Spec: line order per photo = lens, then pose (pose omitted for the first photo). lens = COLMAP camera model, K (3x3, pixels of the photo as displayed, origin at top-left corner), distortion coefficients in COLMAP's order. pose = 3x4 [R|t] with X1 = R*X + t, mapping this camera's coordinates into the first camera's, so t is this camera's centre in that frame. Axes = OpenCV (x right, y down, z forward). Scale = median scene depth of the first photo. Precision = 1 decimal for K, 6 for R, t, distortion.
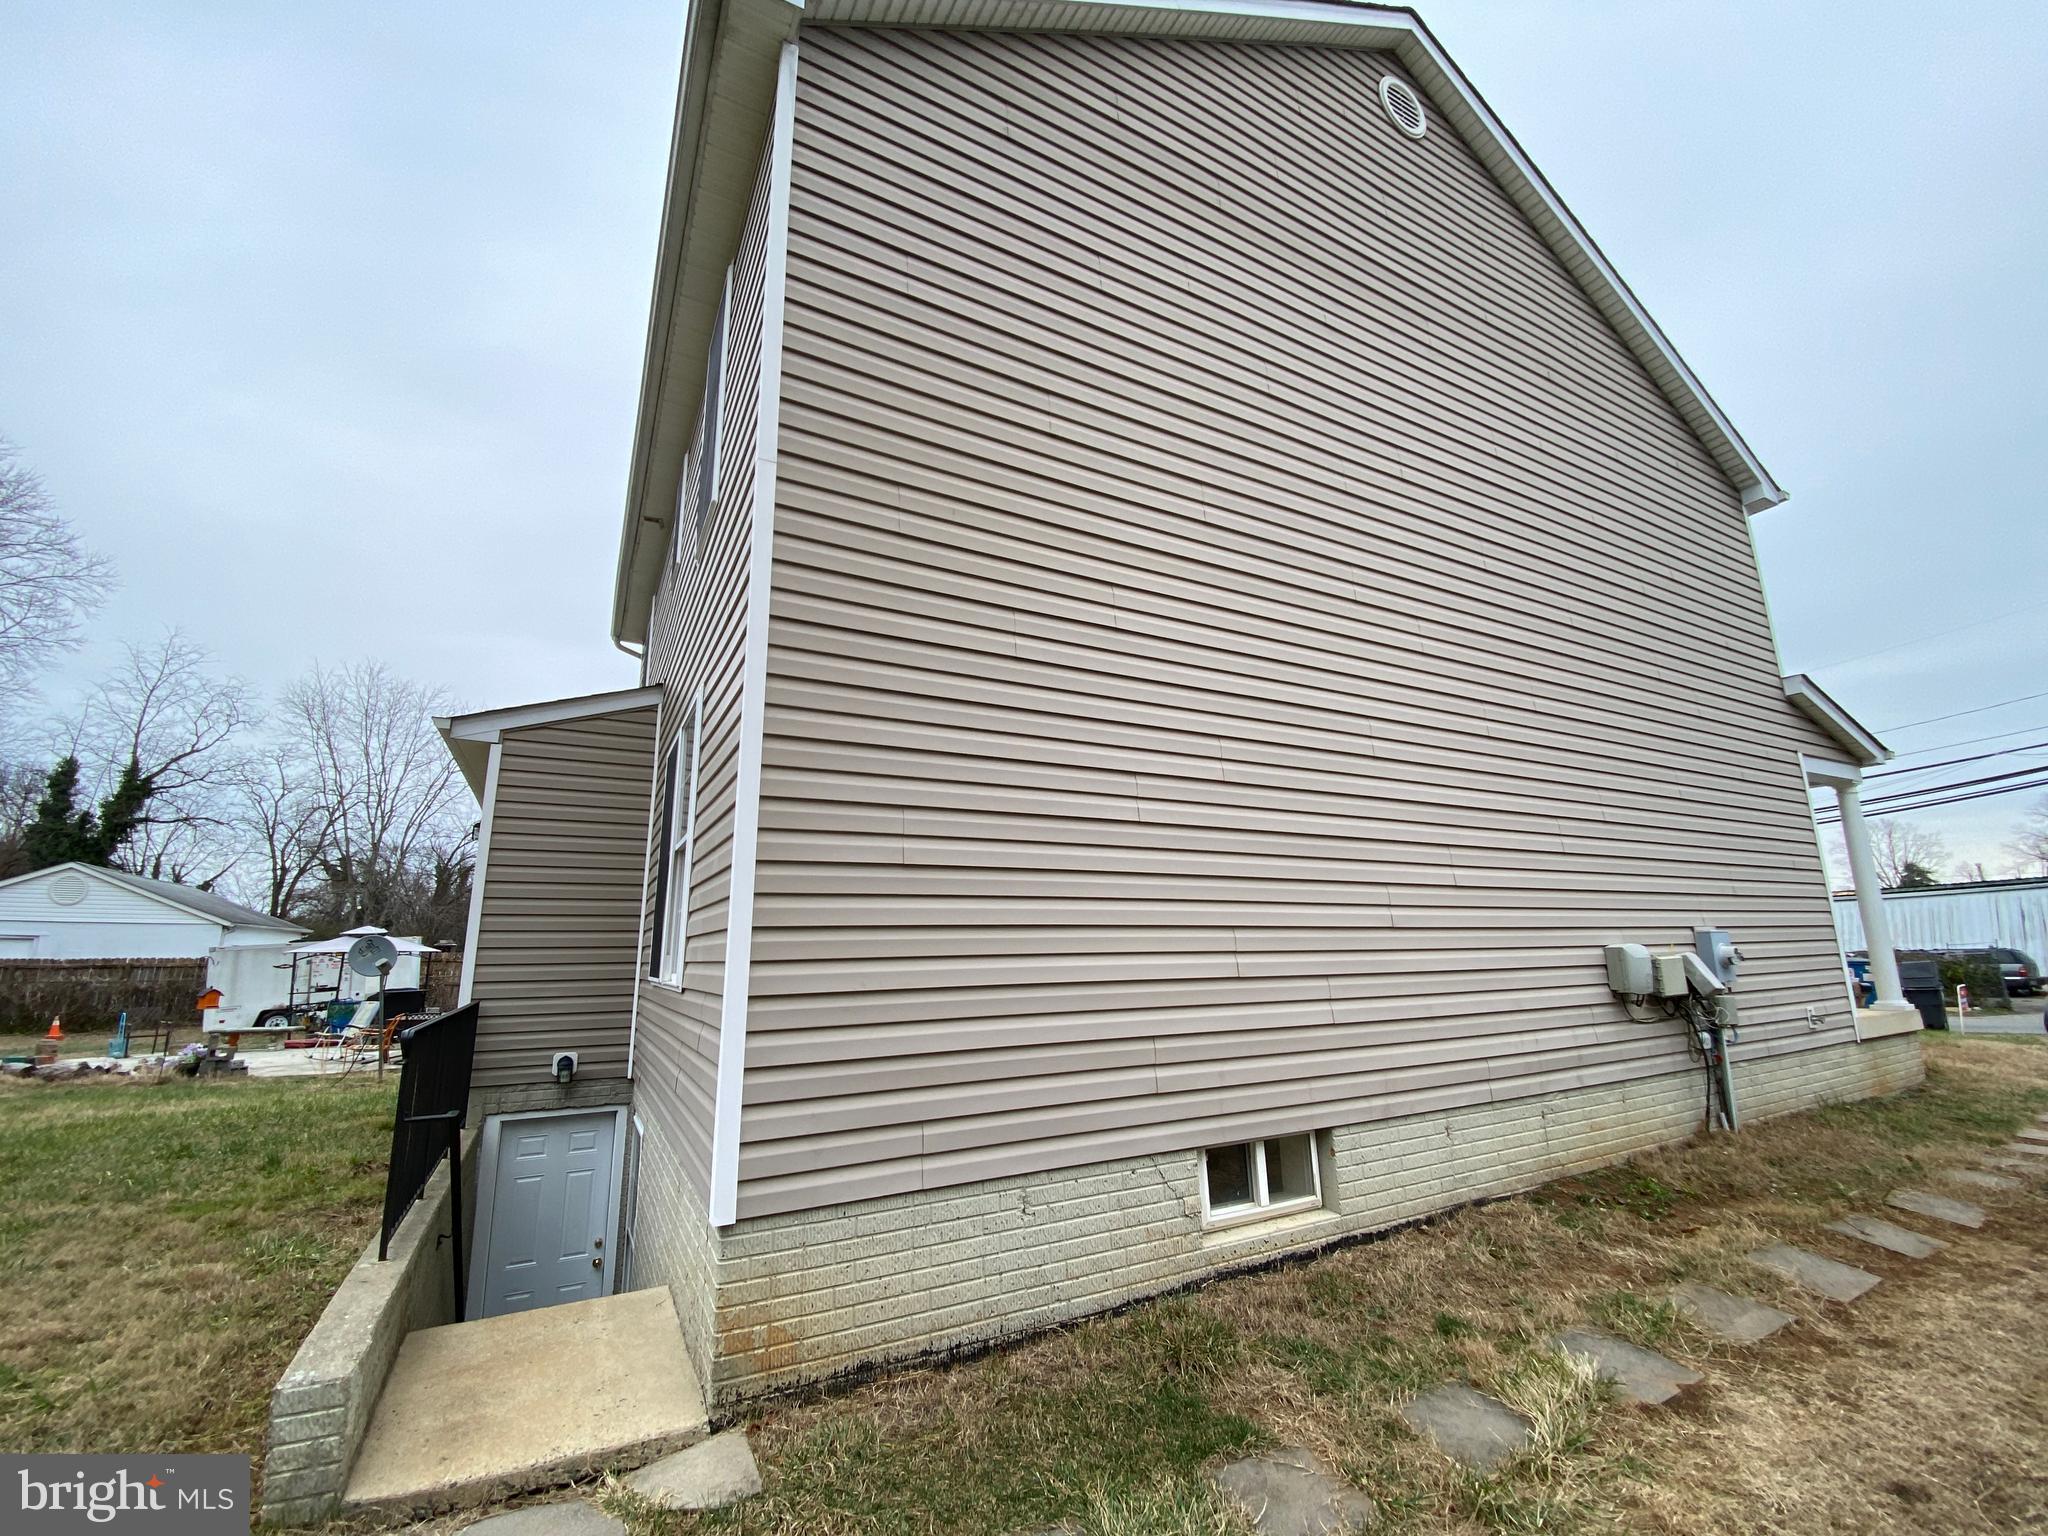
lens RADIAL K [[829.4, 0, 1027.0], [0, 829.4, 765.3], [0, 0, 1]] dist [0.016470, -0.019199]
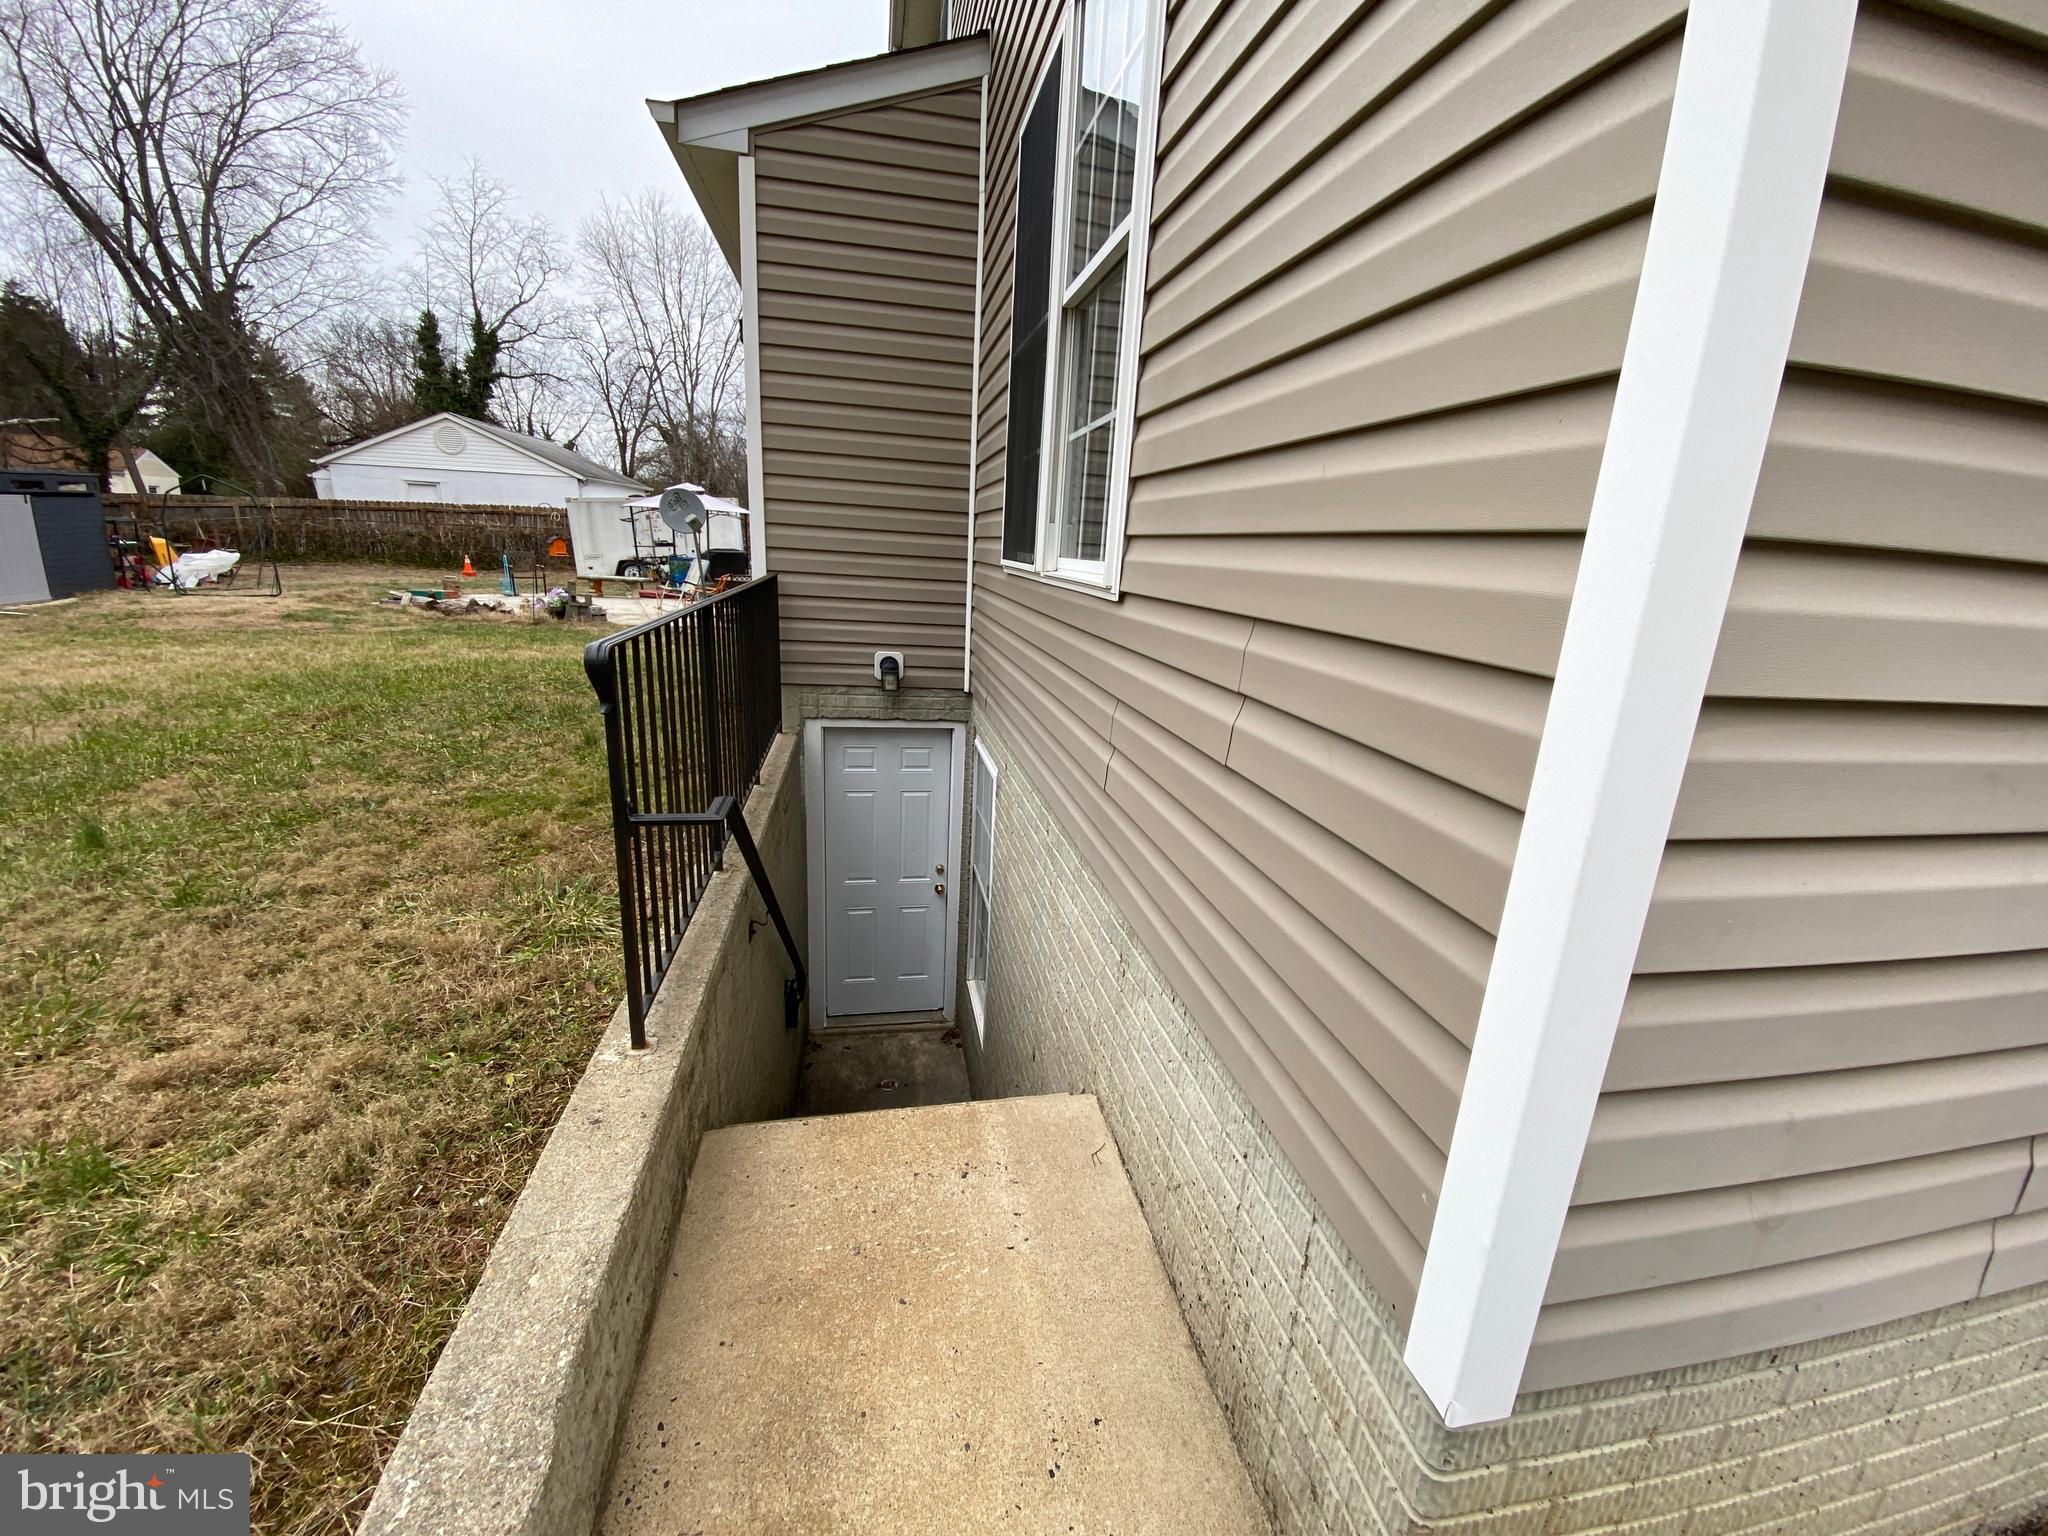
lens RADIAL K [[829.4, 0, 1027.0], [0, 829.4, 765.3], [0, 0, 1]] dist [0.016470, -0.019199]
pose [[0.950180, 0.143718, -0.276592, -0.081398], [-0.000619, 0.888229, 0.459401, 0.035568], [0.311701, -0.436342, 0.844066, 0.138396]]
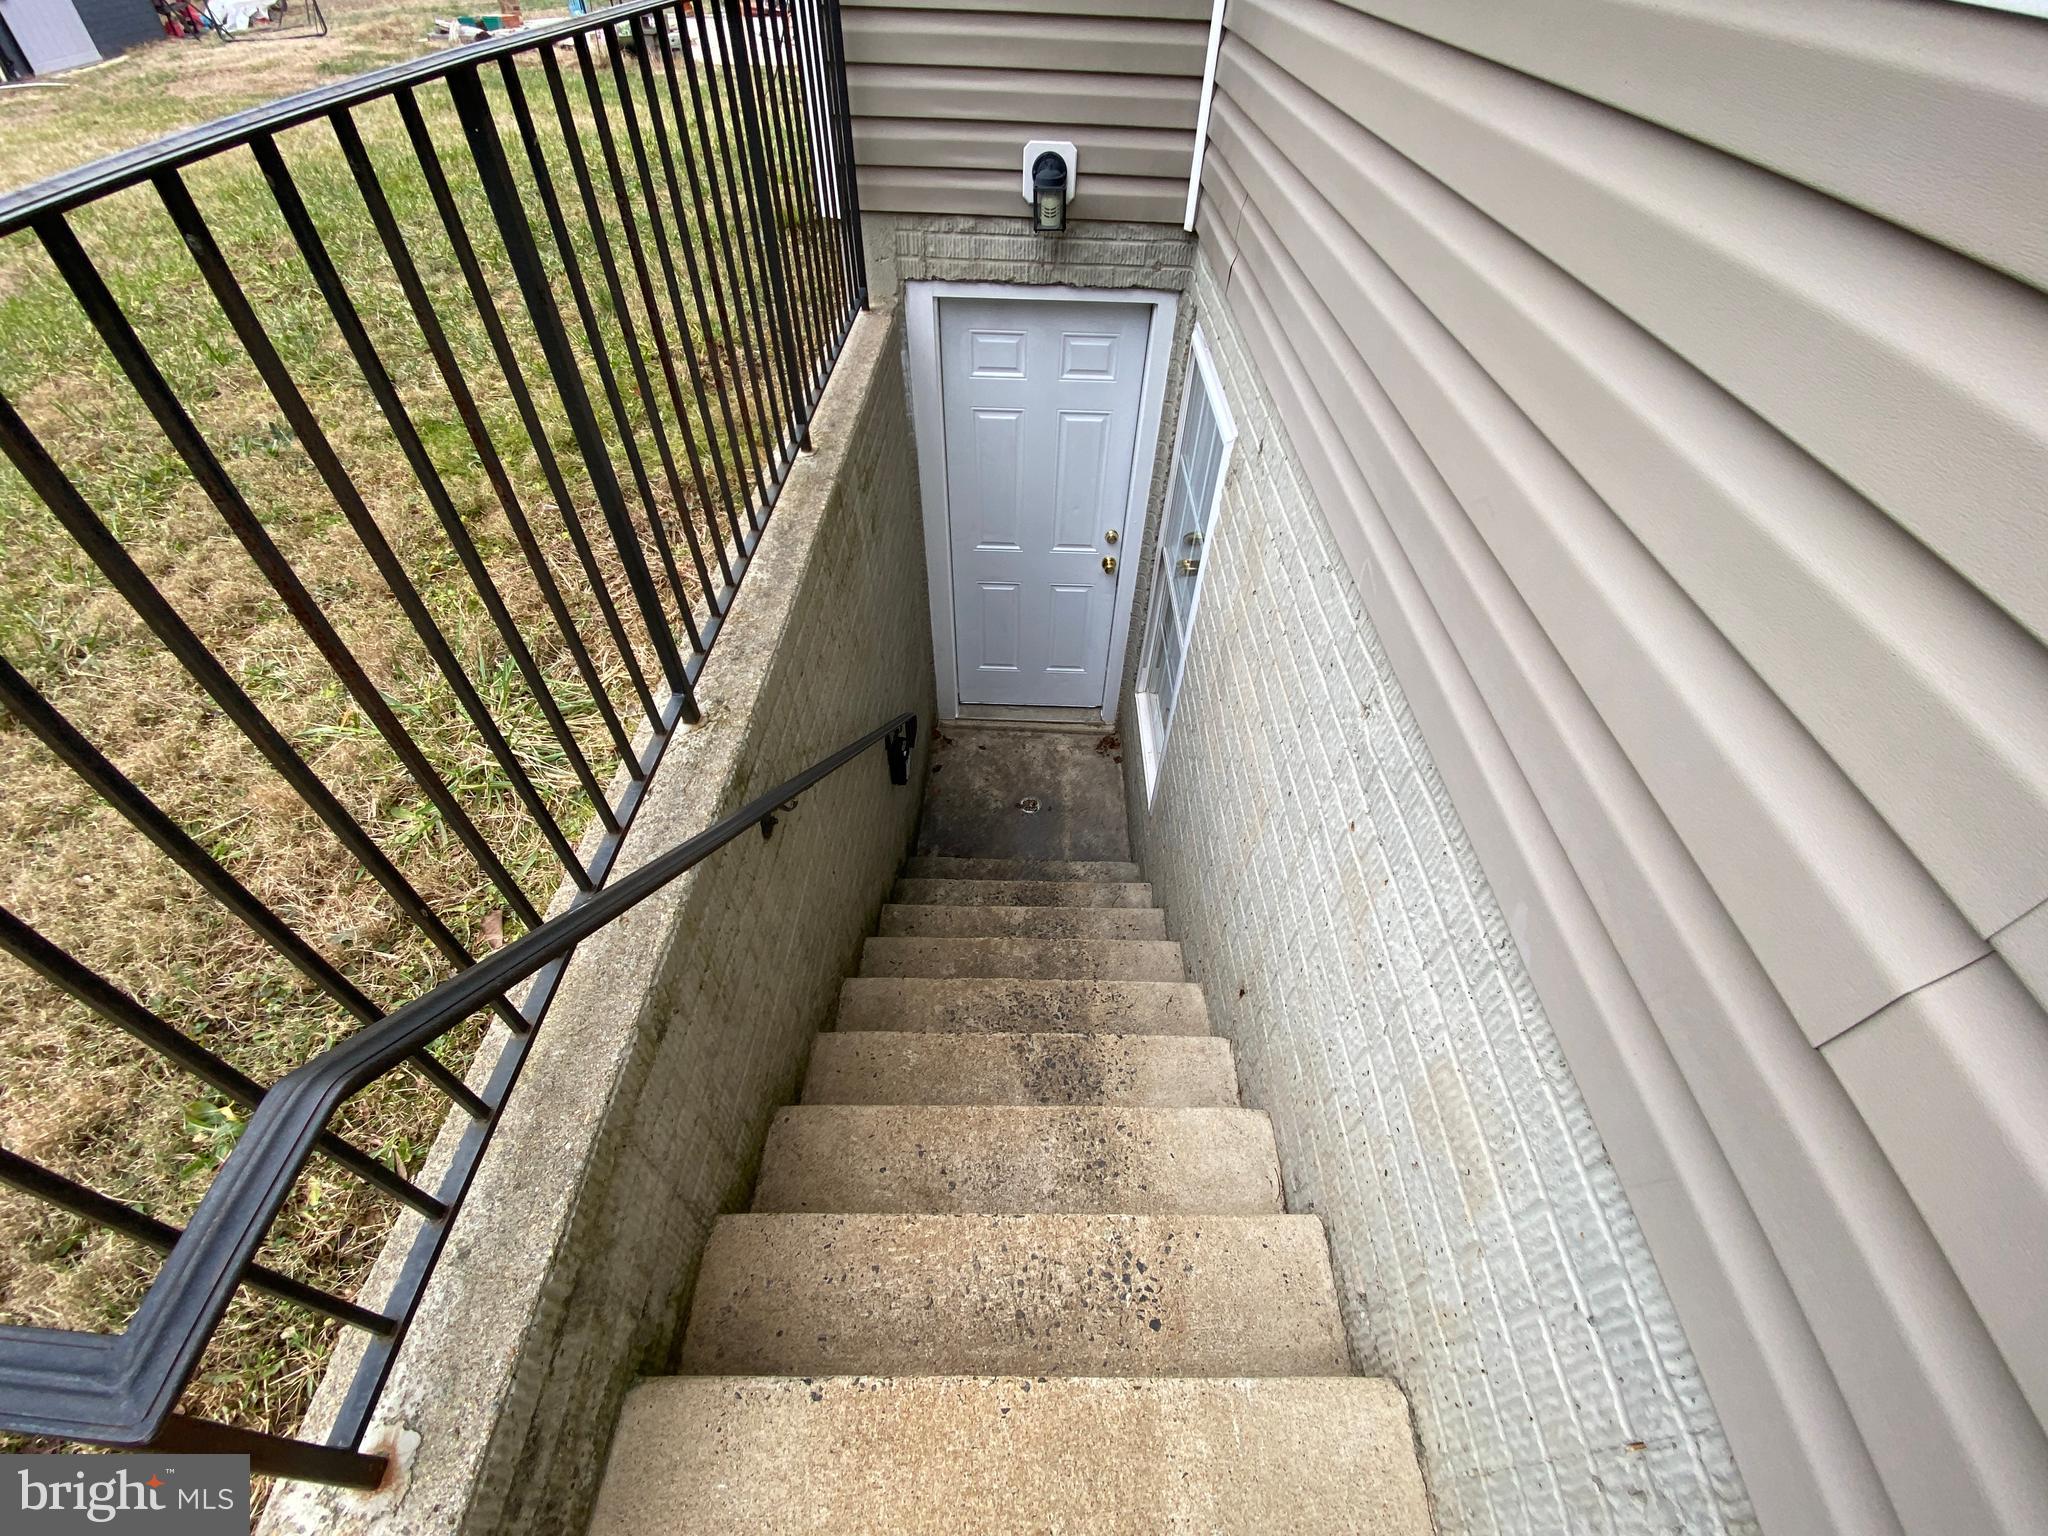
lens RADIAL K [[841.0, 0, 1023.1], [0, 841.0, 823.1], [0, 0, 1]] dist [-0.000019, -0.010209]
pose [[0.871600, 0.391142, -0.295501, -0.121364], [0.068375, 0.499904, 0.863377, 0.062234], [0.485425, -0.772725, 0.408973, 0.219767]]
